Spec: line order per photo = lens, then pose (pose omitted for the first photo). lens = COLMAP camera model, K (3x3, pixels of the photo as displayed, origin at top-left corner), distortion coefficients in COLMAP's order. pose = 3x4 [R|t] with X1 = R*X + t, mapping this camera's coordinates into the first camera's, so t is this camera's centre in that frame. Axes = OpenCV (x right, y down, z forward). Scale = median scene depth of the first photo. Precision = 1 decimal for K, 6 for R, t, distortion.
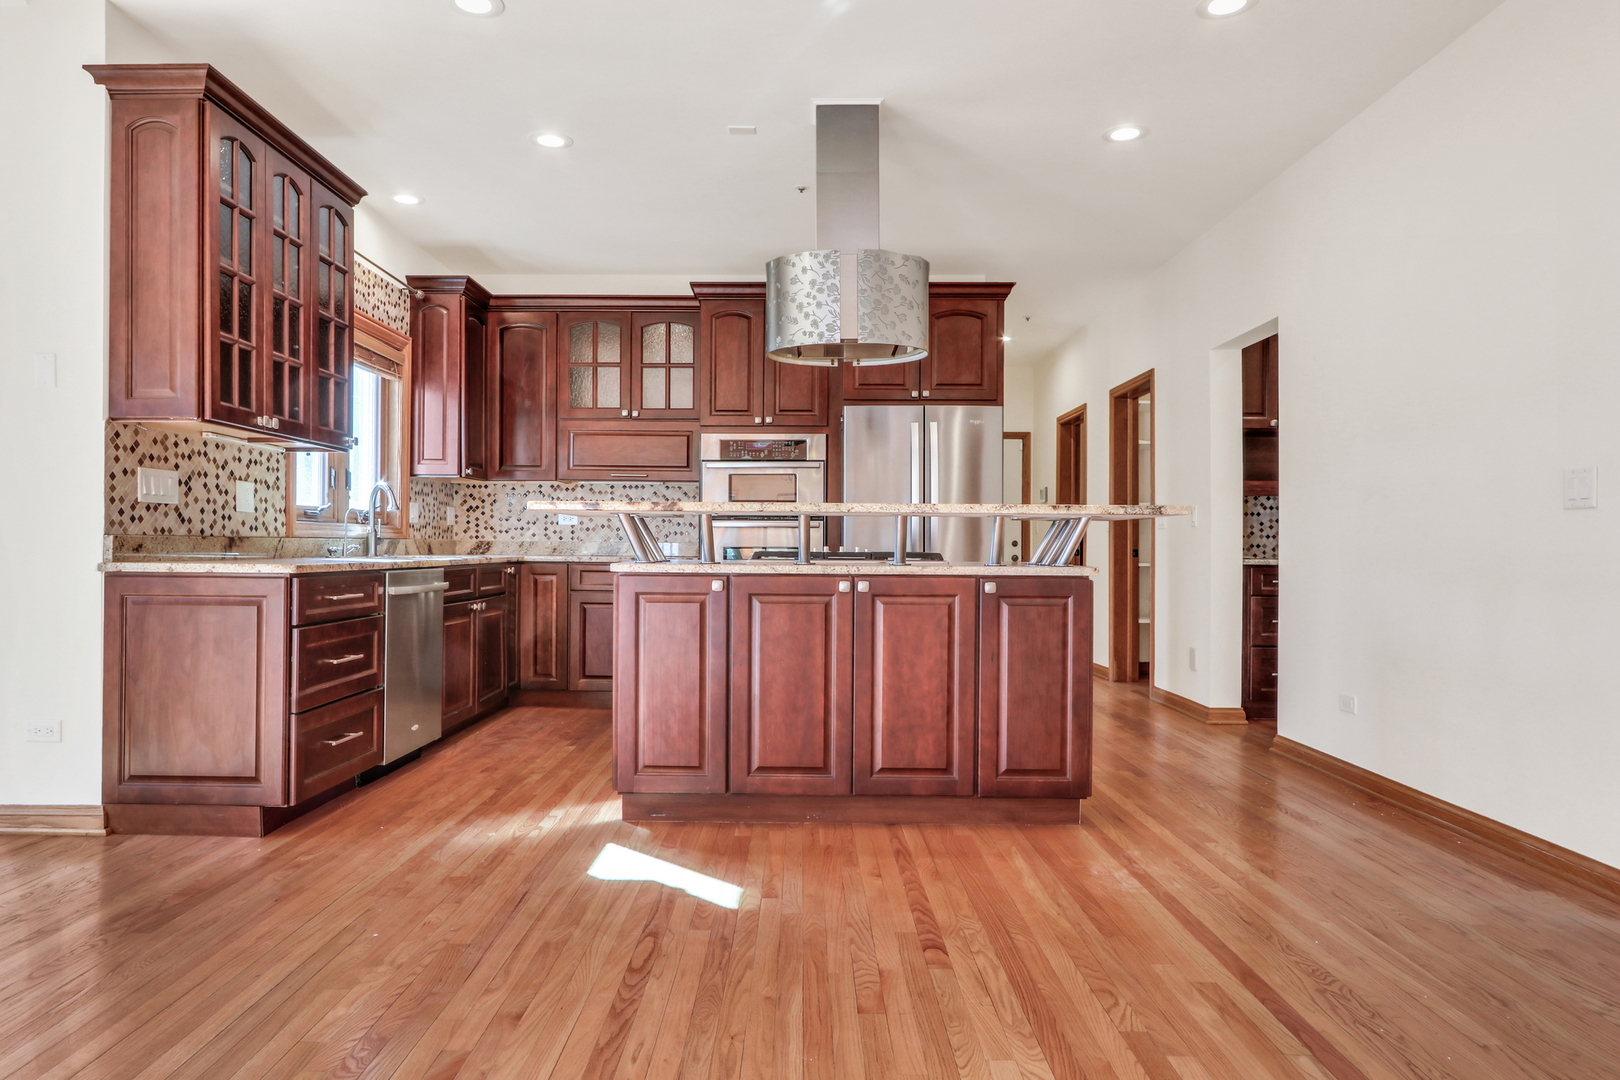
lens RADIAL K [[875.0, 0, 804.3], [0, 875.0, 548.4], [0, 0, 1]] dist [-0.005809, -0.001123]
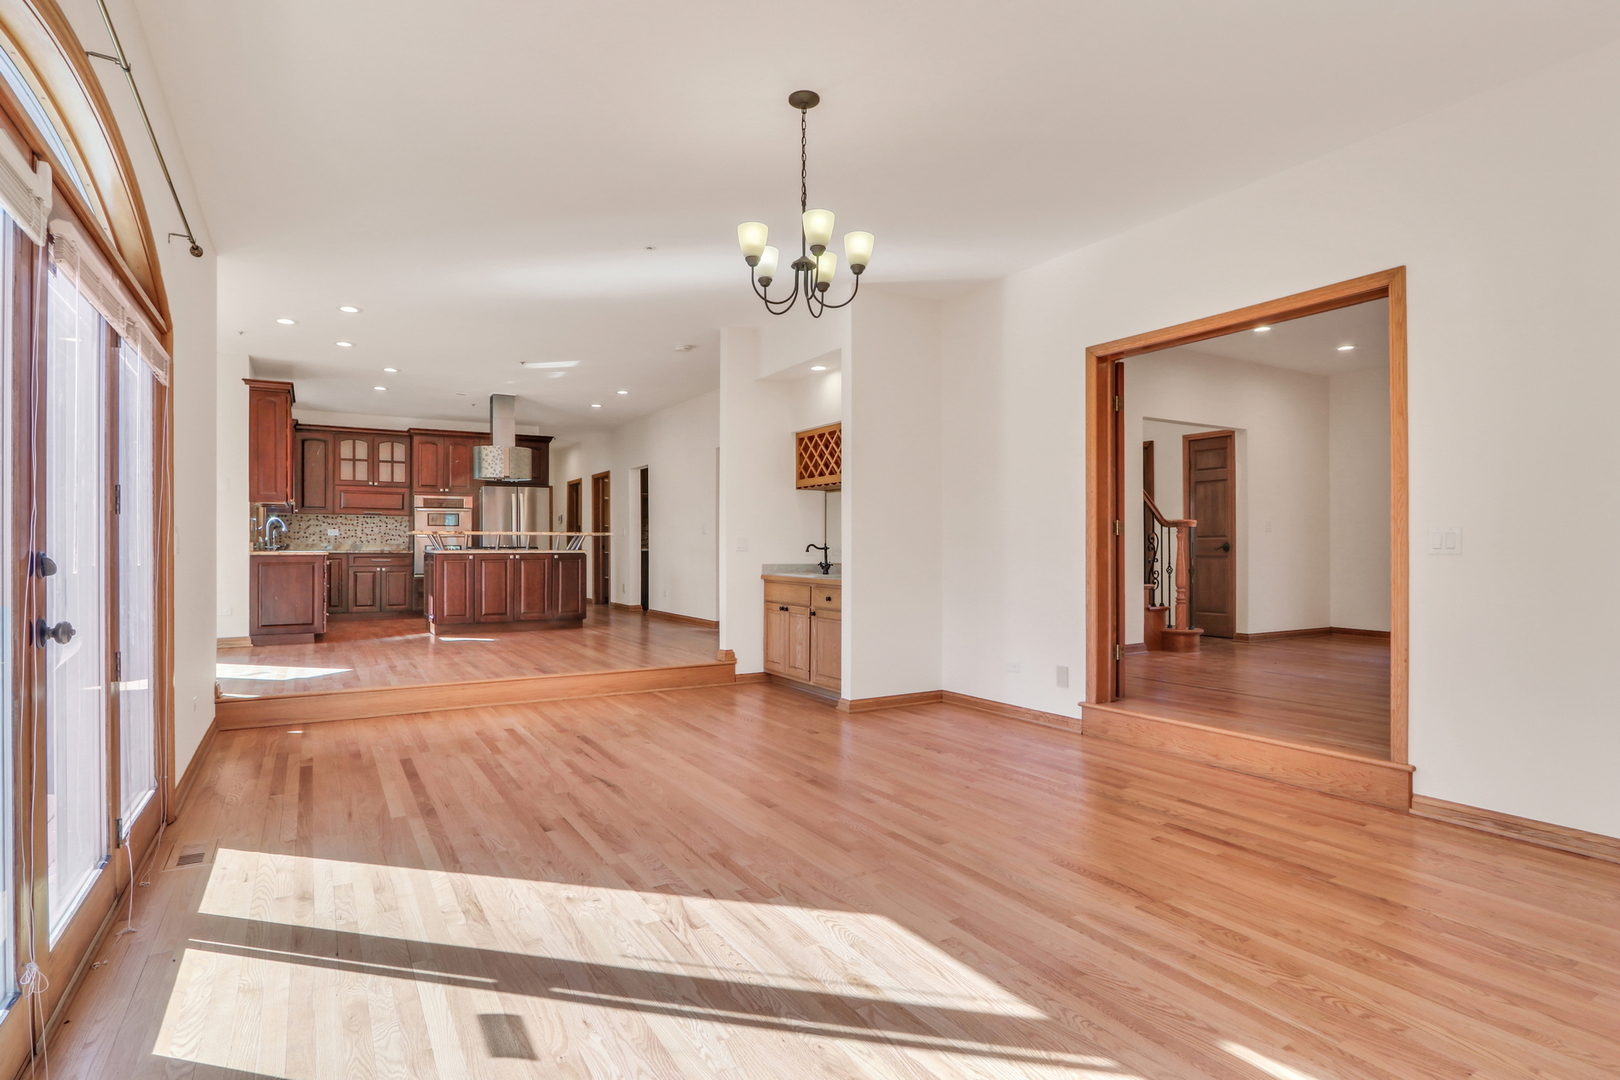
lens RADIAL K [[875.0, 0, 804.3], [0, 875.0, 548.4], [0, 0, 1]] dist [-0.005809, -0.001123]
pose [[0.843975, -0.008047, 0.536322, -0.455973], [0.008090, 0.999965, 0.002274, 0.007503], [-0.536322, 0.002420, 0.844010, -1.365343]]
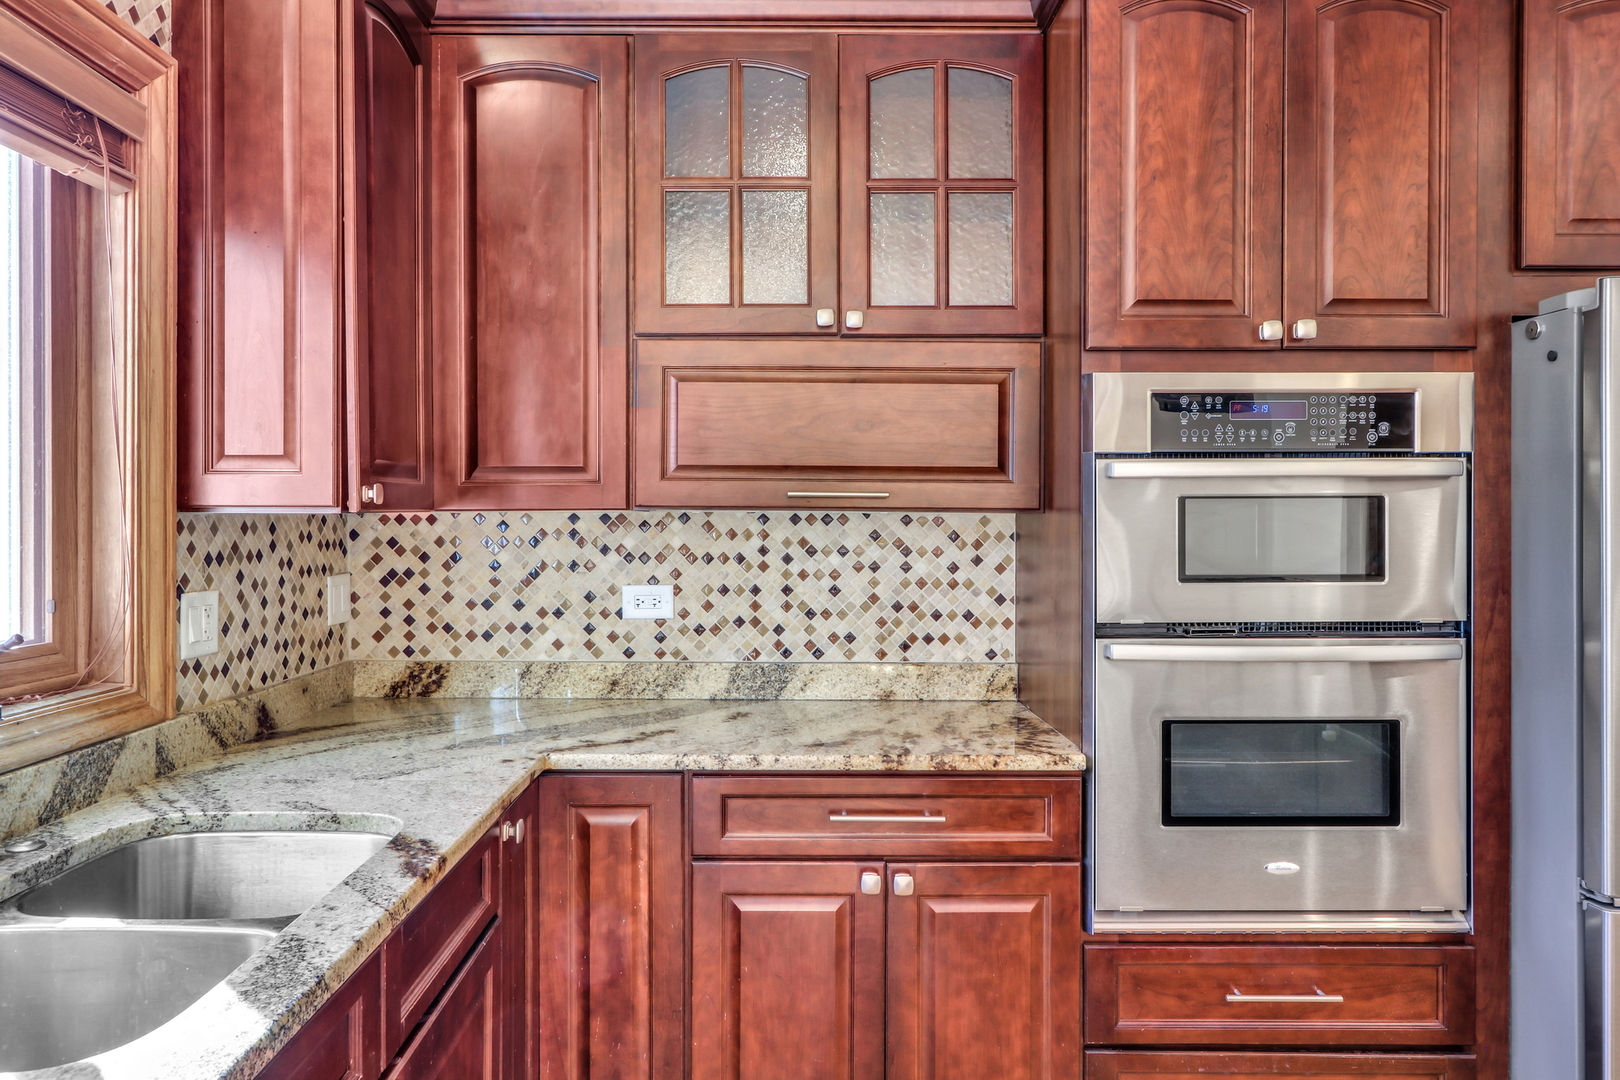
lens RADIAL K [[848.5, 0, 773.2], [0, 848.5, 518.6], [0, 0, 1]] dist [-0.004726, -0.000595]
pose [[0.999765, -0.007299, 0.020401, -0.233228], [0.007224, 0.999967, 0.003750, -0.075257], [-0.020428, -0.003601, 0.999785, 0.657542]]
